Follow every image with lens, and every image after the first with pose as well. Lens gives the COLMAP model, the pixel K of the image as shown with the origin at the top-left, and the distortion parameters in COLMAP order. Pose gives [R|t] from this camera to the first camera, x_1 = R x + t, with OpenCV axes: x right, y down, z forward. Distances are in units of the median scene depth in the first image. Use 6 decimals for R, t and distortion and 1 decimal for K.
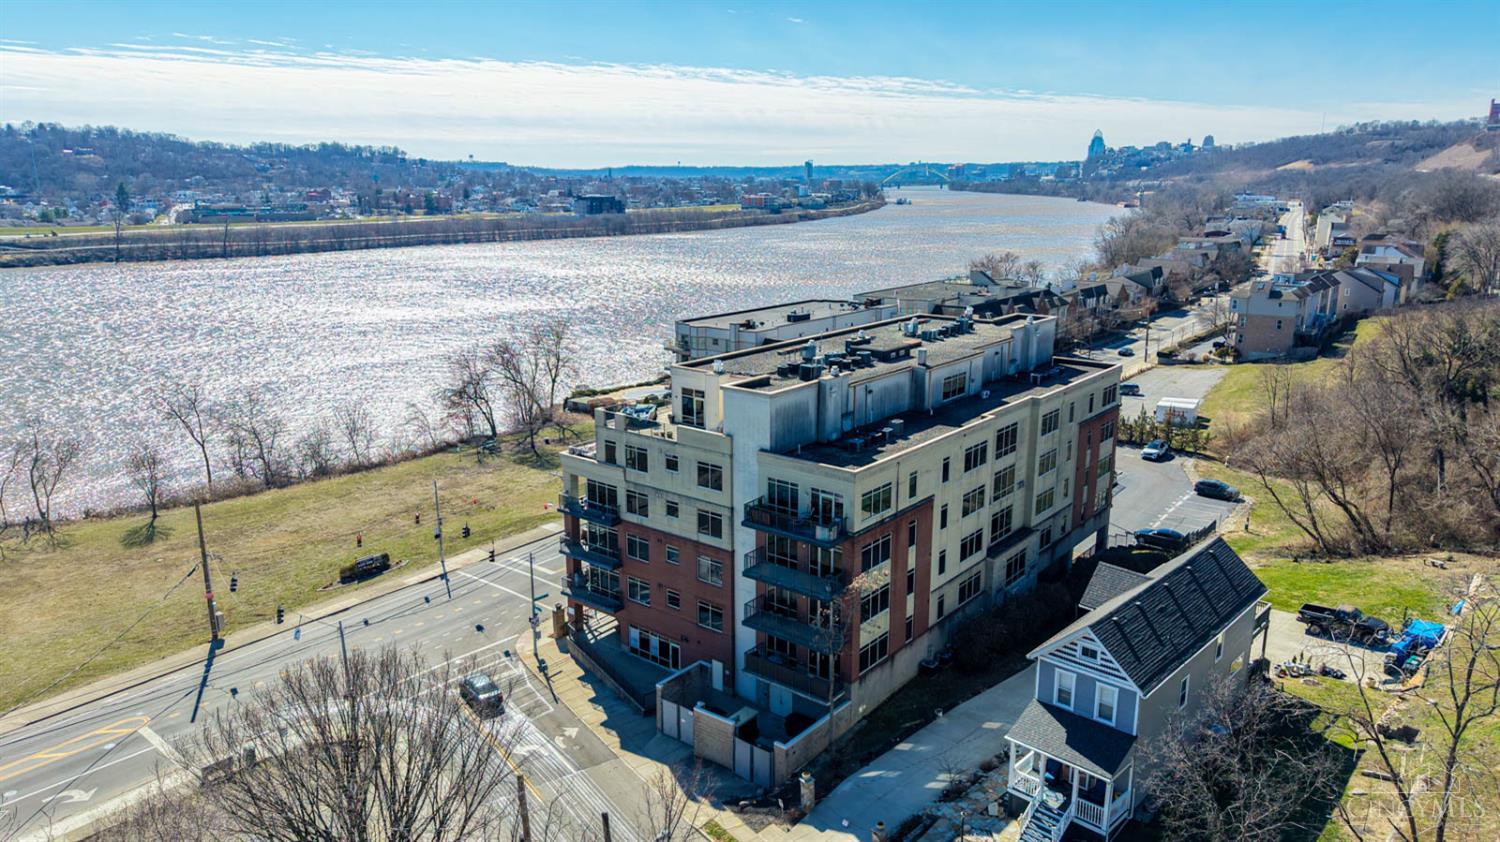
lens RADIAL K [[1001.2, 0, 750.0], [0, 1001.2, 421.0], [0, 0, 1]] dist [0.024108, -0.020807]
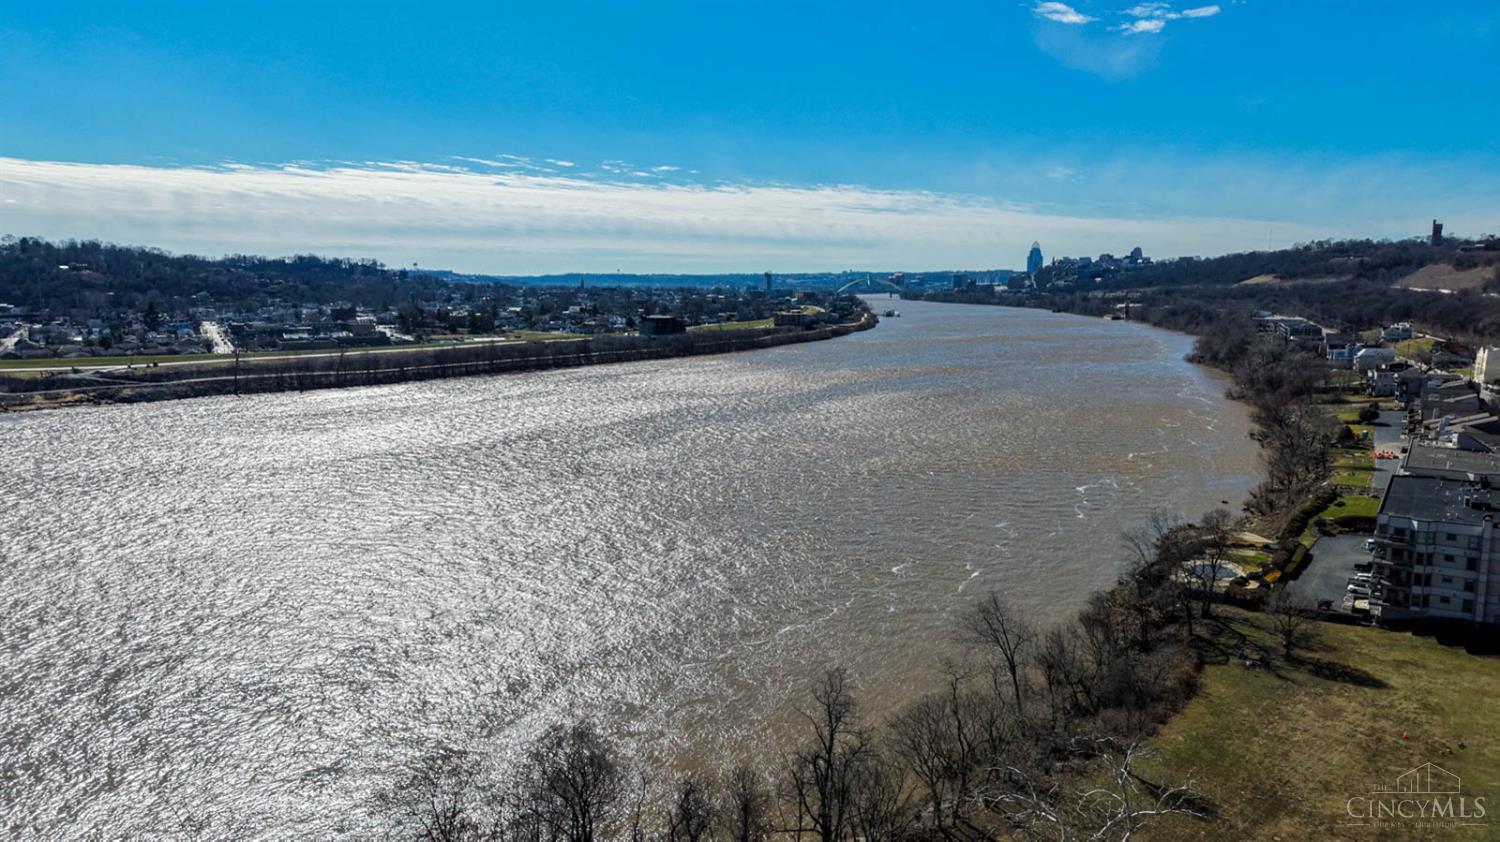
lens RADIAL K [[1001.2, 0, 750.0], [0, 1001.2, 421.0], [0, 0, 1]] dist [0.024108, -0.020807]
pose [[0.997372, -0.009498, 0.071831, -0.118782], [0.016730, 0.994770, -0.100758, -0.015995], [-0.070499, 0.101695, 0.992314, 0.010873]]
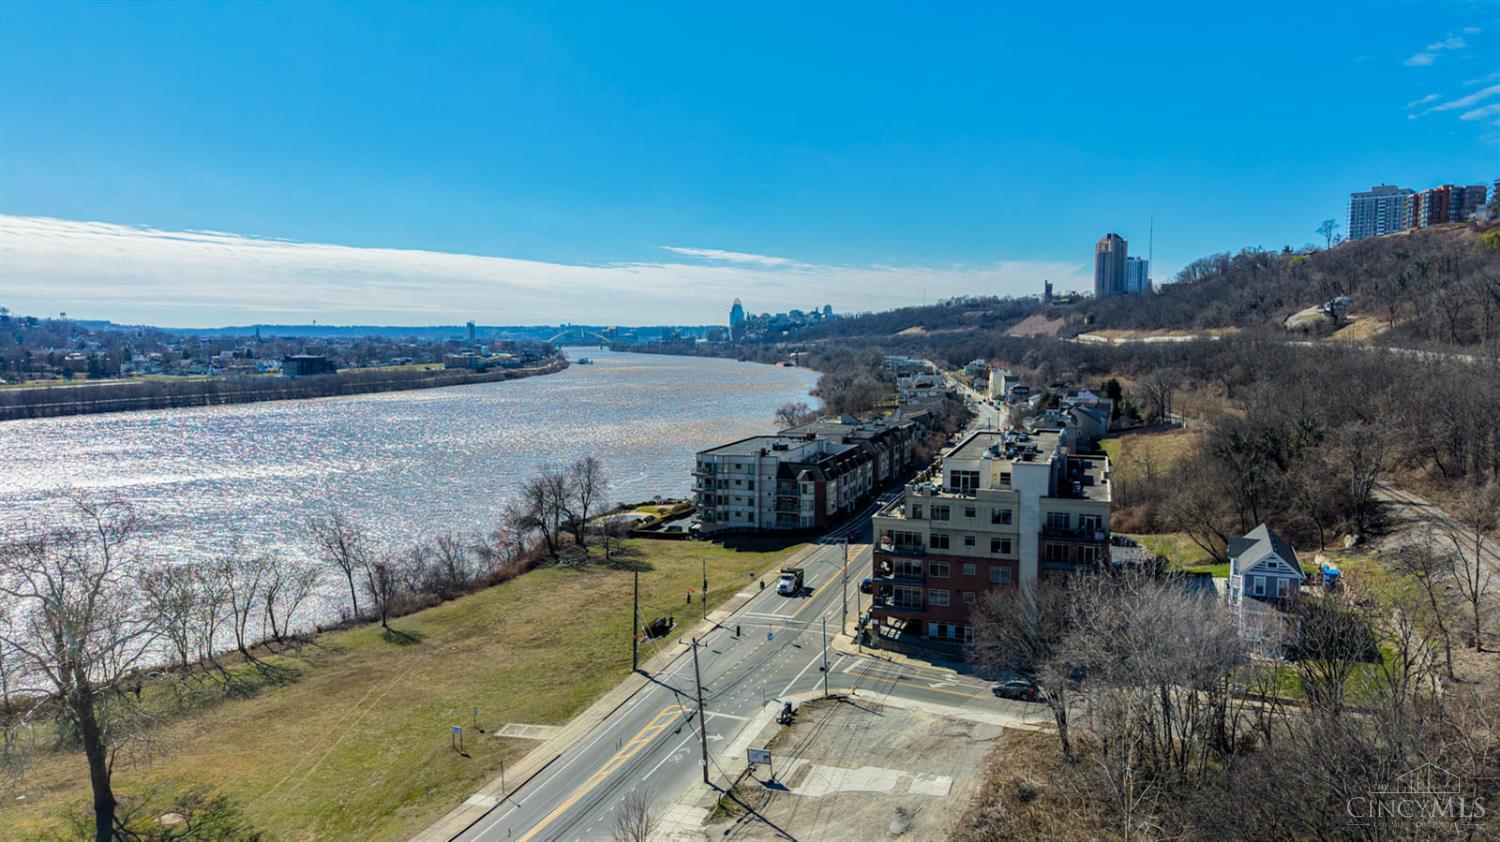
lens RADIAL K [[992.9, 0, 743.0], [0, 992.9, 418.9], [0, 0, 1]] dist [0.120670, -0.189337]
pose [[0.943095, -0.024099, 0.331649, -0.069336], [0.076054, 0.986566, -0.144583, 0.007043], [-0.323710, 0.161579, 0.932258, -0.032566]]
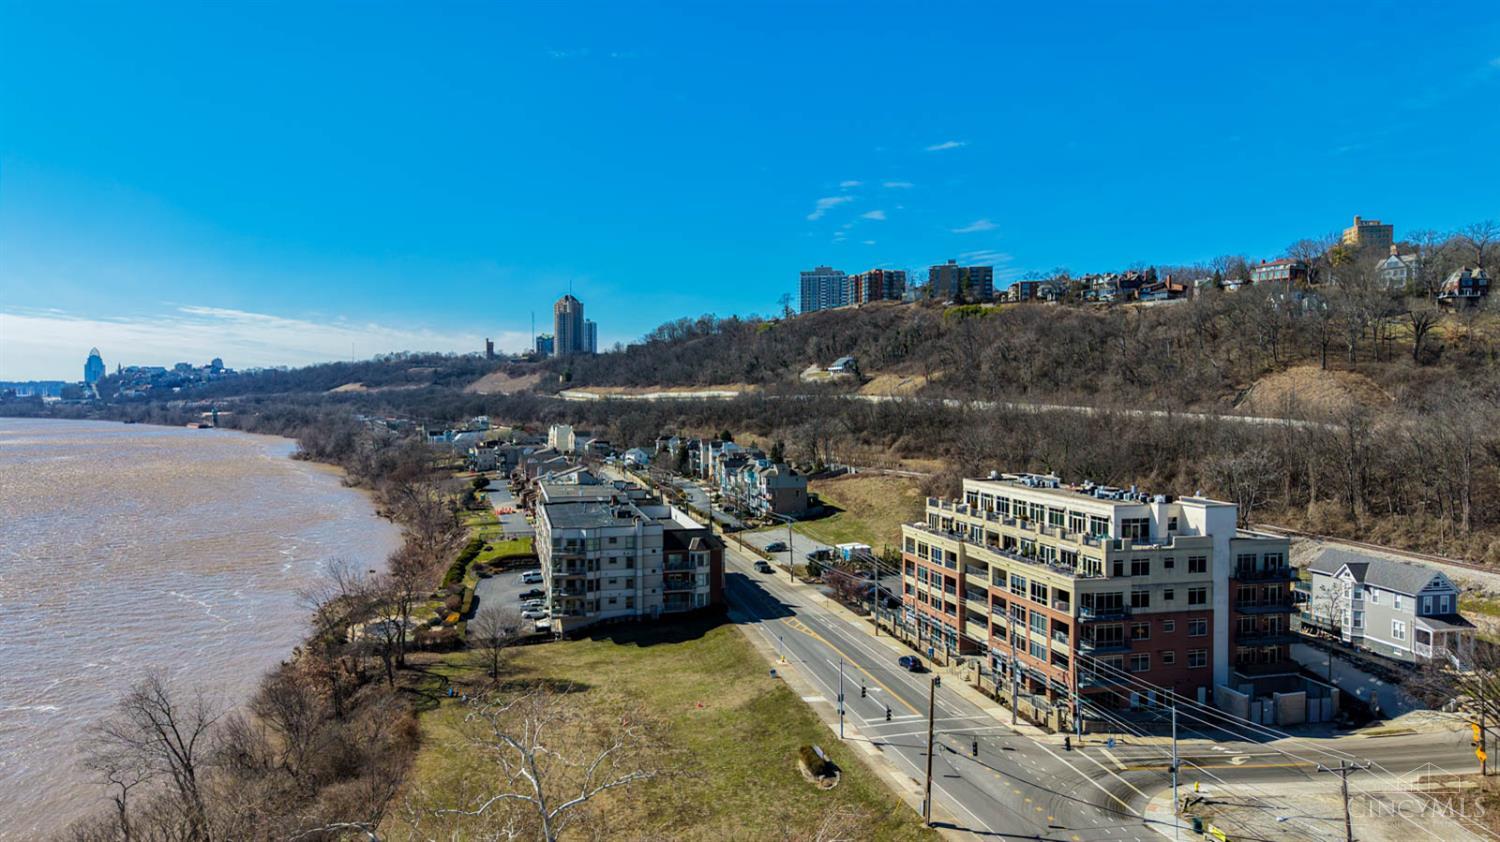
lens RADIAL K [[1000.4, 0, 748.9], [0, 1000.4, 416.0], [0, 0, 1]] dist [0.040294, -0.054294]
pose [[0.603645, -0.014001, 0.797130, -0.118636], [0.188361, 0.974044, -0.125533, -0.007411], [-0.774682, 0.225926, 0.590614, 0.037578]]
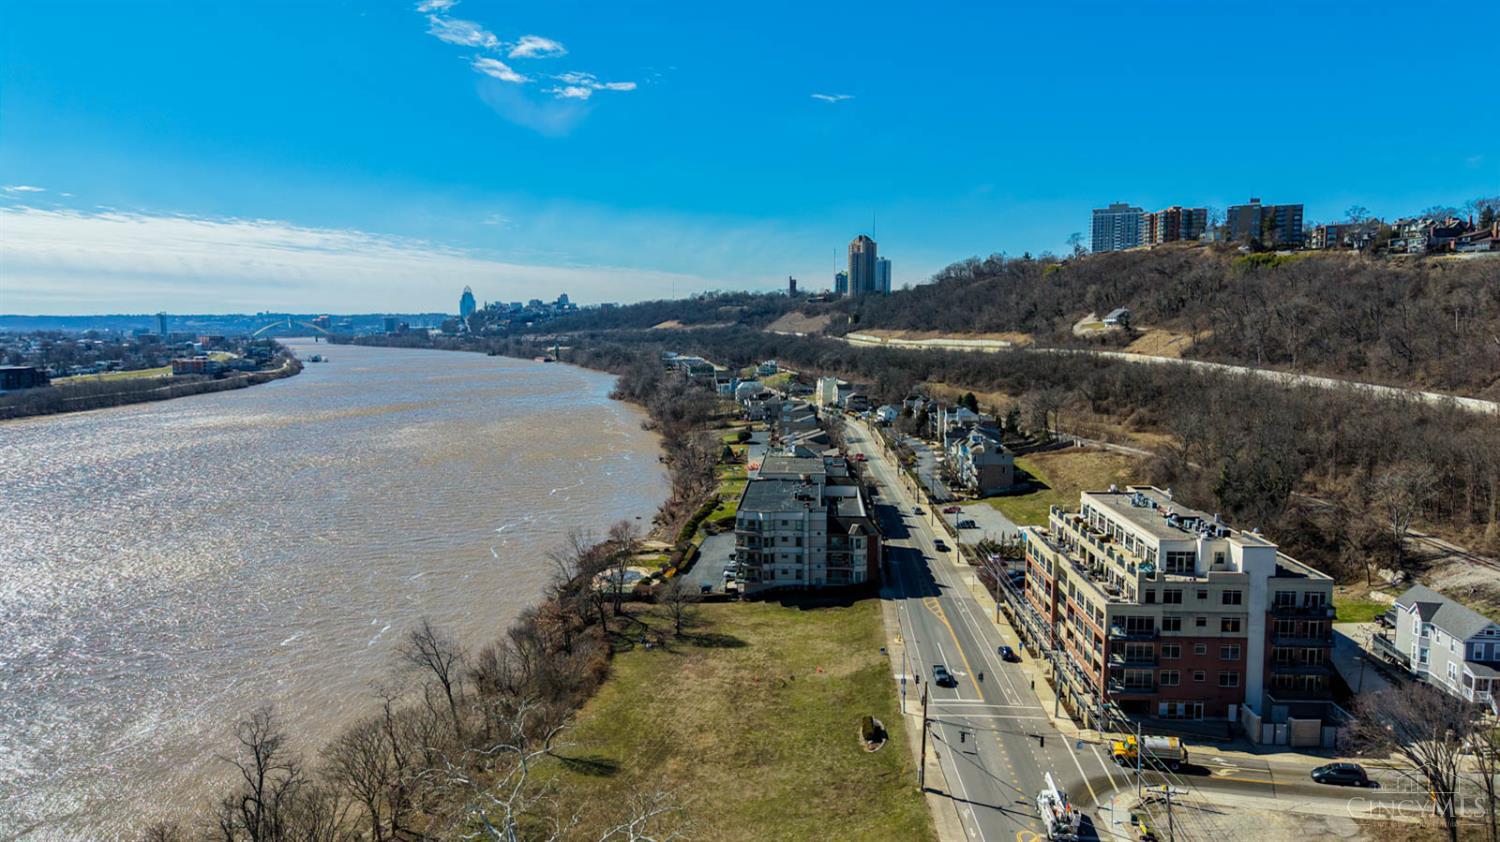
lens RADIAL K [[995.4, 0, 753.8], [0, 995.4, 418.1], [0, 0, 1]] dist [0.067802, -0.087459]
pose [[0.813045, -0.053361, 0.579751, -0.119736], [0.137954, 0.985089, -0.102799, -0.013186], [-0.565621, 0.163559, 0.808283, -0.001640]]
